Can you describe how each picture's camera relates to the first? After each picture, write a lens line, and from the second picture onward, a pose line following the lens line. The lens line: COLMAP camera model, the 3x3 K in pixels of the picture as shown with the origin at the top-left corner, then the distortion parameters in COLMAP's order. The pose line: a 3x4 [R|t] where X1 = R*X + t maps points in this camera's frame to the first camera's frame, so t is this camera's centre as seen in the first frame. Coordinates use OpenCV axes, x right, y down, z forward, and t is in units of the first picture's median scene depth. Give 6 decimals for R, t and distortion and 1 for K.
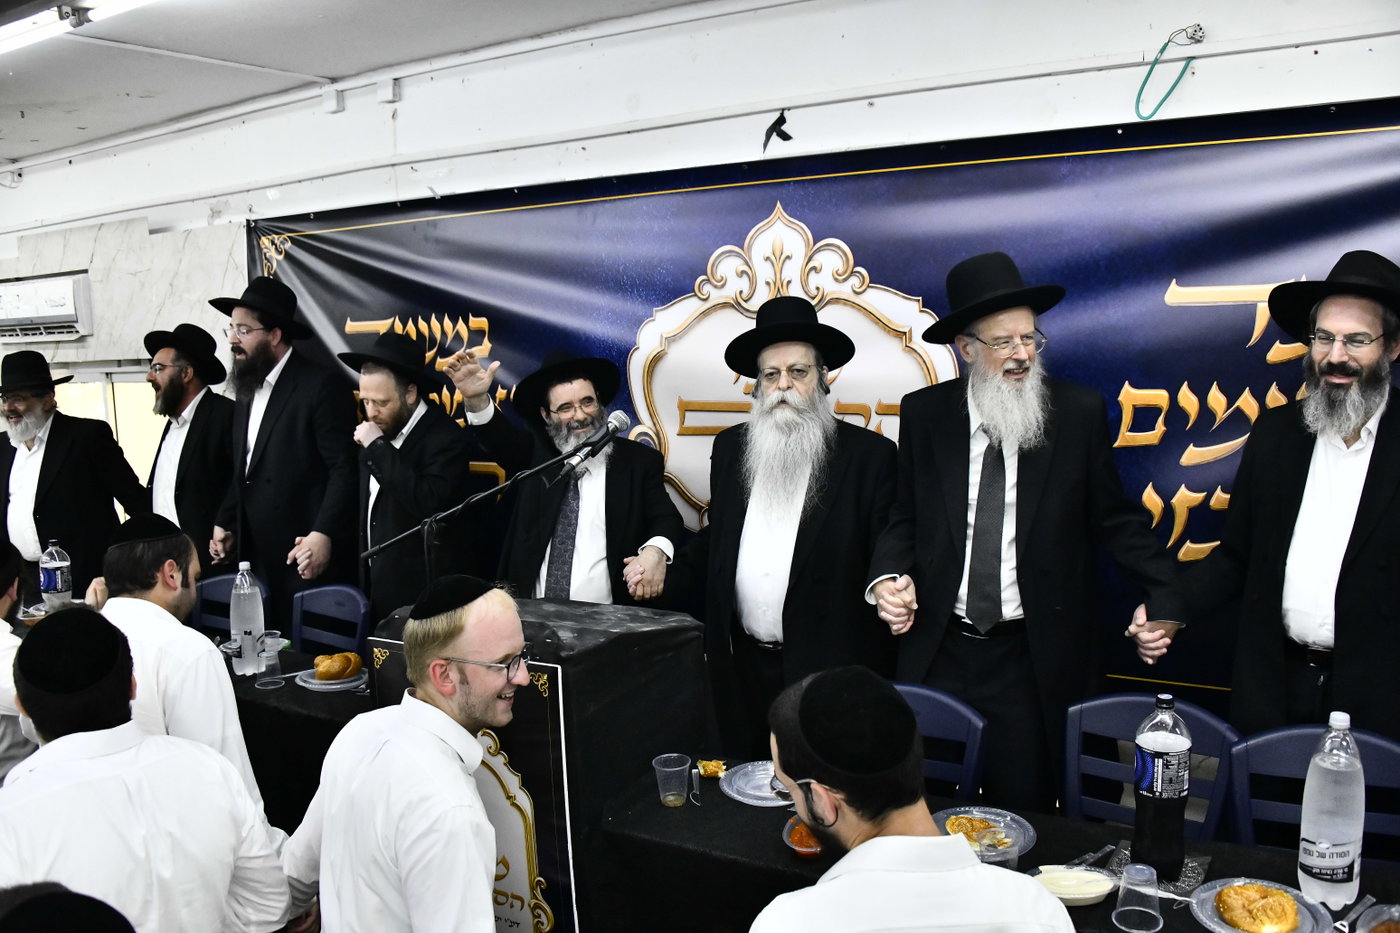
lens RADIAL K [[1112.2, 0, 698.4], [0, 1112.2, 466.1], [0, 0, 1]] dist [-0.136433, 0.057702]
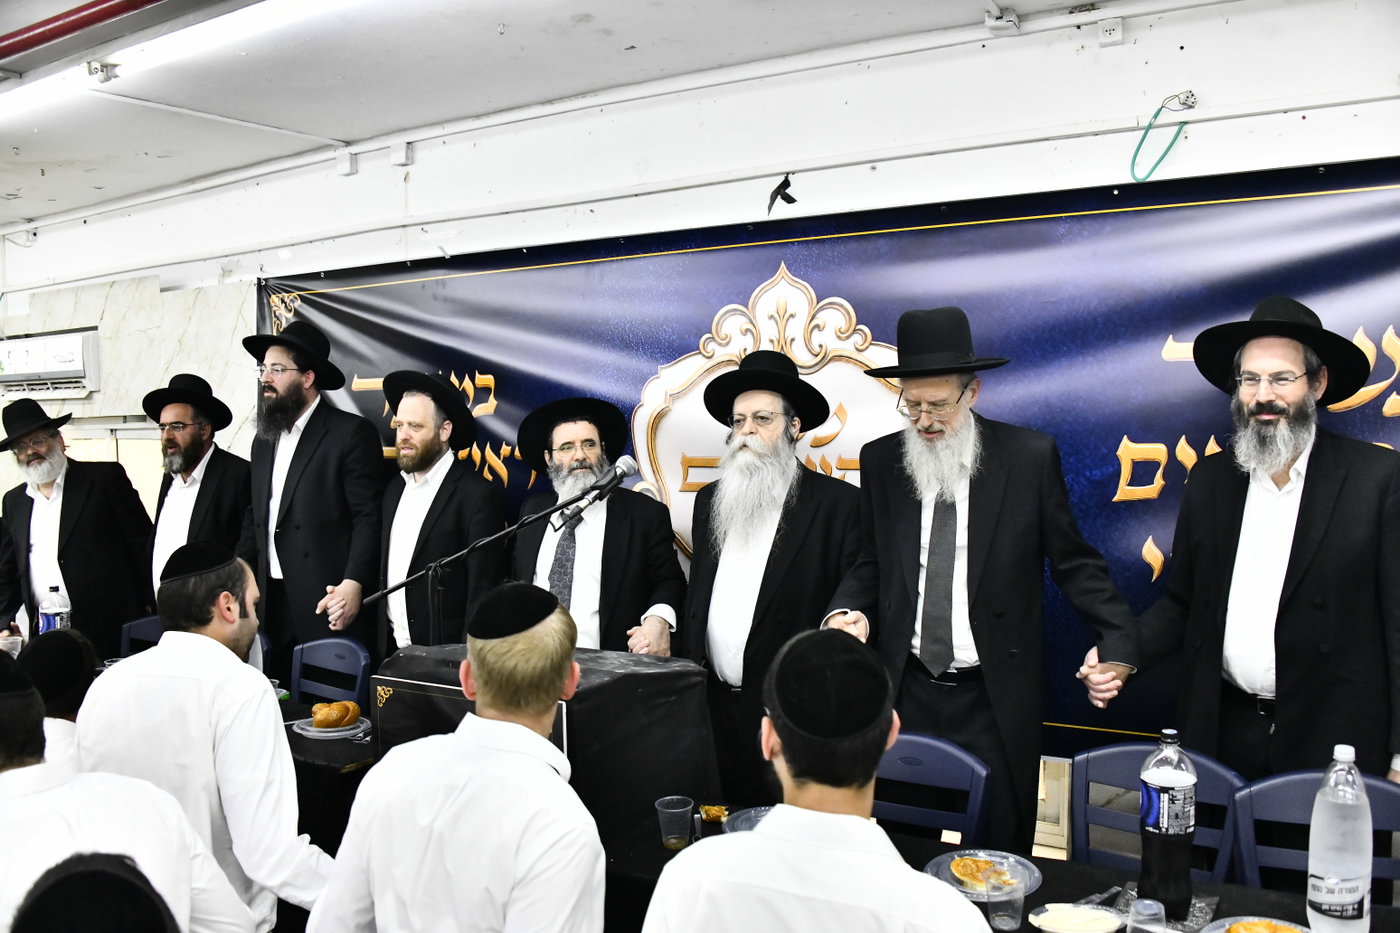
lens RADIAL K [[1112.2, 0, 700.6], [0, 1112.2, 464.6], [0, 0, 1]] dist [-0.136433, 0.057702]
pose [[0.999926, 0.011376, 0.004362, -0.005529], [-0.011020, 0.997153, -0.074596, 0.024200], [-0.005198, 0.074543, 0.997204, -0.007201]]
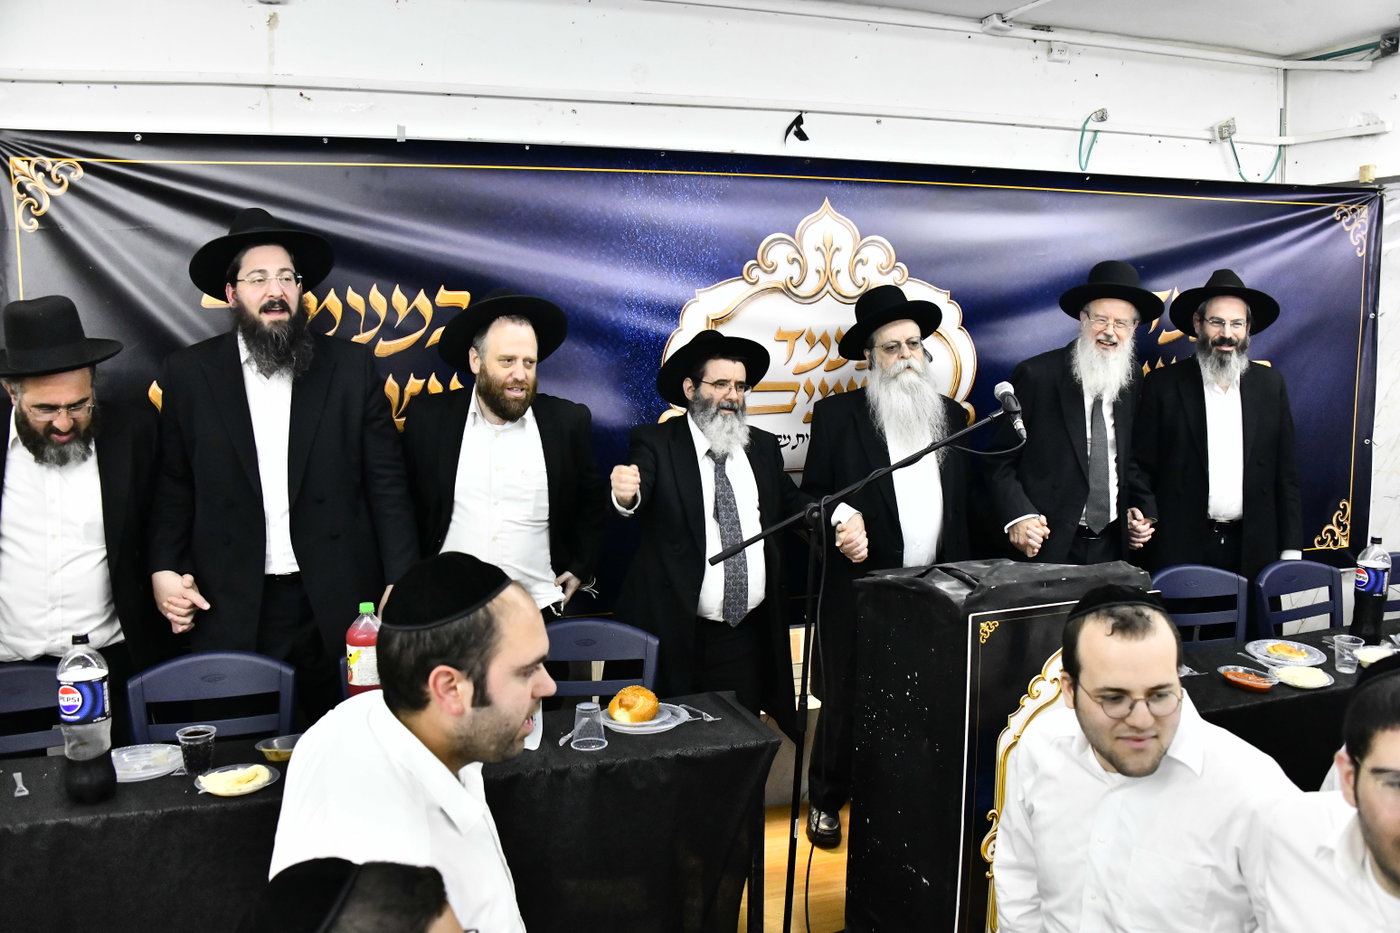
lens RADIAL K [[1112.2, 0, 705.6], [0, 1112.2, 479.1], [0, 0, 1]] dist [-0.136433, 0.057702]
pose [[0.660126, -0.082972, 0.746559, -0.815738], [0.076858, 0.996125, 0.042749, -0.016645], [-0.747213, 0.029159, 0.663945, 0.359768]]
